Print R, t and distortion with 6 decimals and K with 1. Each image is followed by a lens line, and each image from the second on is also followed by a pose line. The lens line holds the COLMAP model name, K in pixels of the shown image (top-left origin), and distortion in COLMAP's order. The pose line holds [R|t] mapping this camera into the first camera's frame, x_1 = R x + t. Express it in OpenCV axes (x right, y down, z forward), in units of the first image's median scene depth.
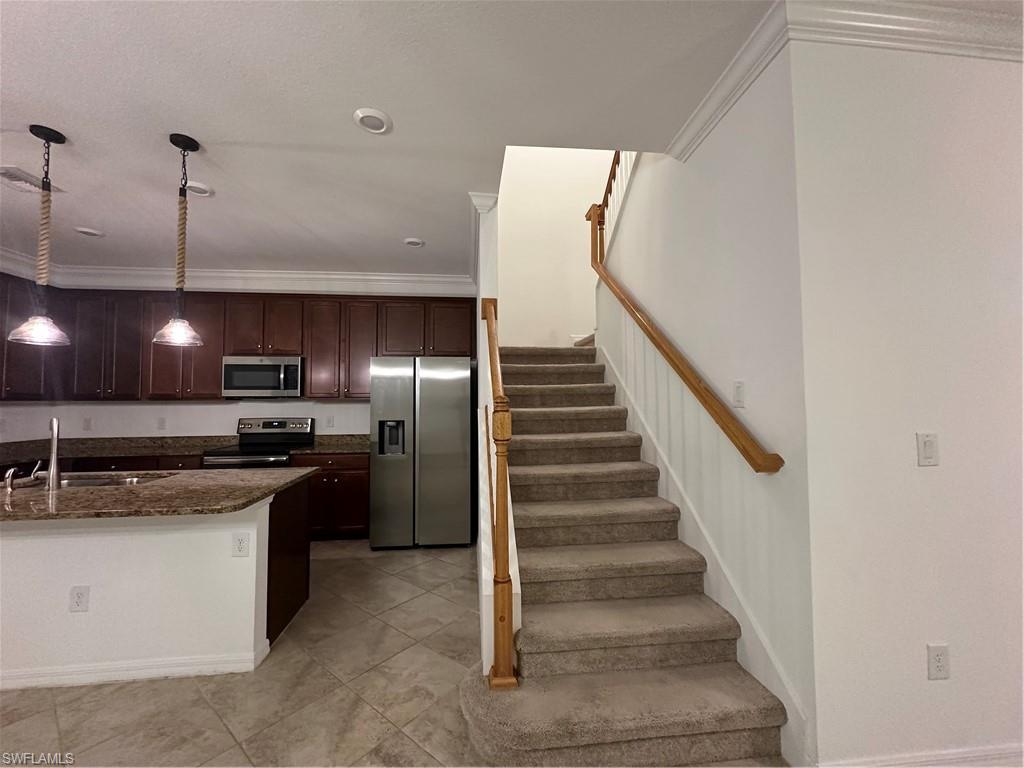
lens RADIAL K [[408.6, 0, 511.4], [0, 408.6, 383.6], [0, 0, 1]] dist [0.000552, 0.000401]
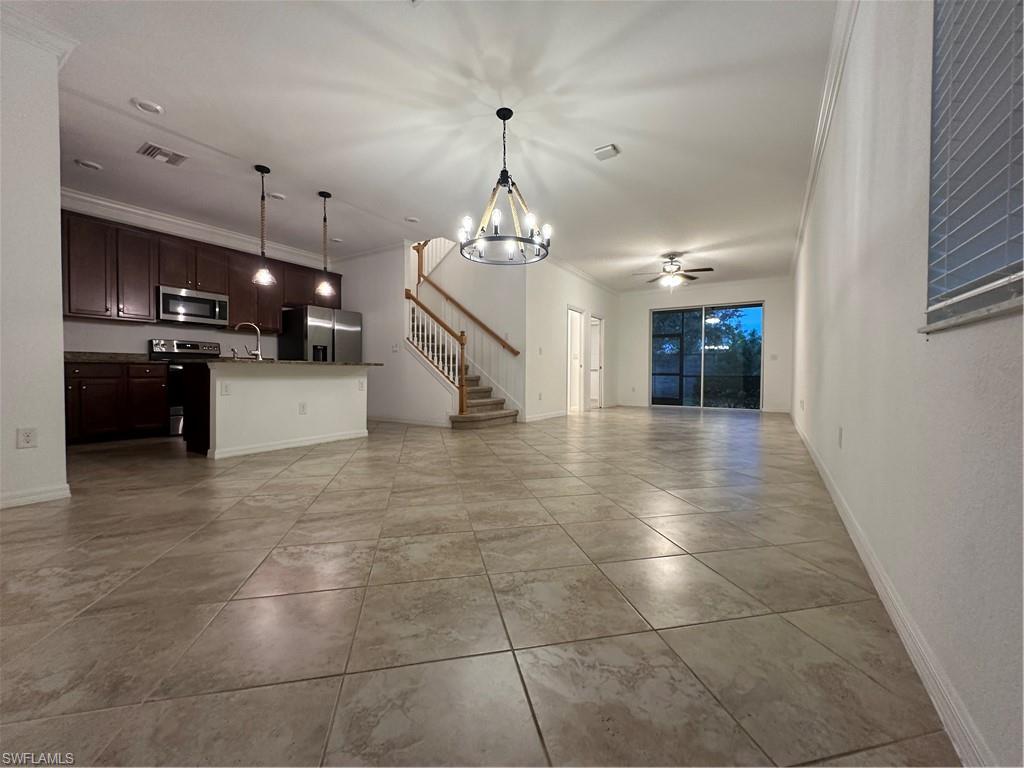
lens RADIAL K [[408.6, 0, 513.6], [0, 408.6, 382.0], [0, 0, 1]] dist [0.000552, 0.000401]
pose [[0.620033, -0.007883, 0.784536, -1.359560], [-0.043024, 0.998103, 0.044031, 0.160350], [-0.783395, -0.061055, 0.618518, -0.791820]]
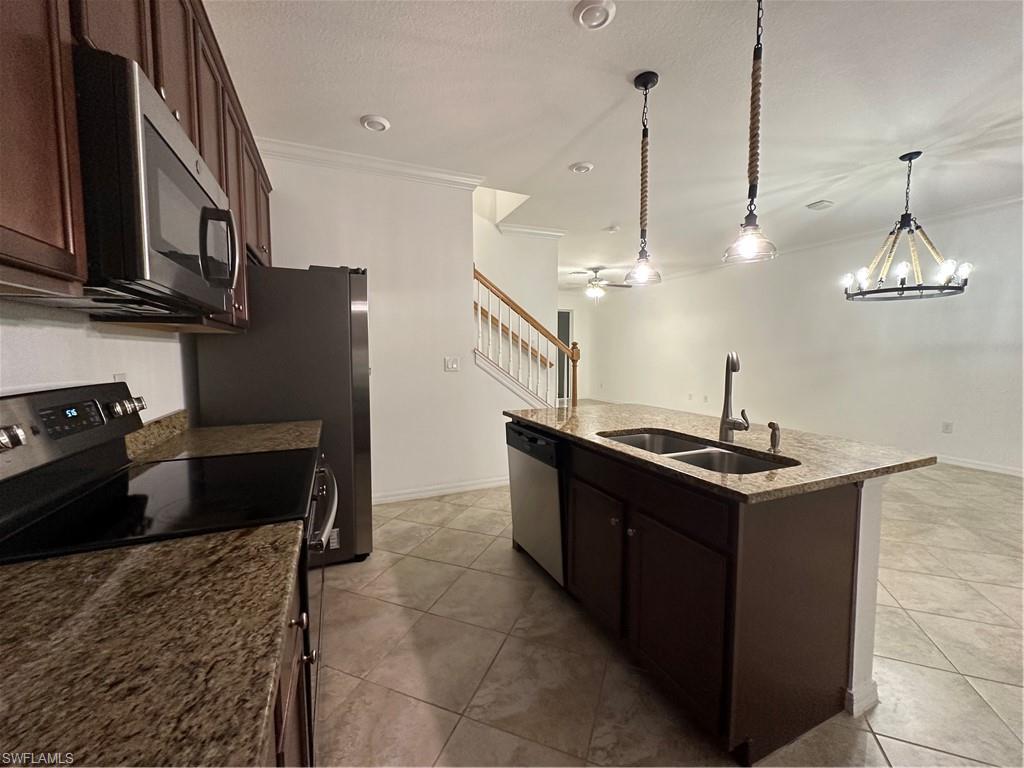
lens RADIAL K [[408.6, 0, 514.4], [0, 408.6, 382.4], [0, 0, 1]] dist [0.000552, 0.000401]
pose [[-0.308560, -0.065954, 0.948916, -1.271591], [-0.038312, 0.997645, 0.056883, 0.082380], [-0.950433, -0.018803, -0.310360, 1.200087]]
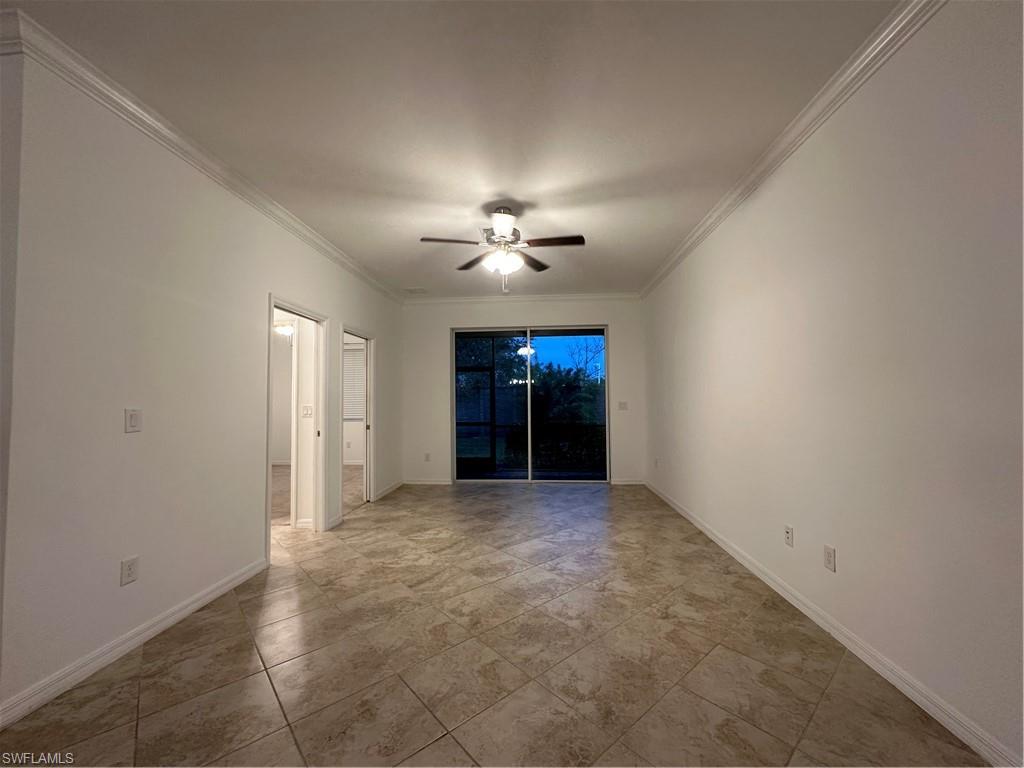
lens RADIAL K [[408.6, 0, 512.7], [0, 408.6, 384.0], [0, 0, 1]] dist [0.000552, 0.000401]
pose [[0.177708, 0.042070, 0.983184, -0.067779], [-0.034255, 0.998745, -0.036544, 0.021503], [-0.983487, -0.027185, 0.178926, -0.267395]]
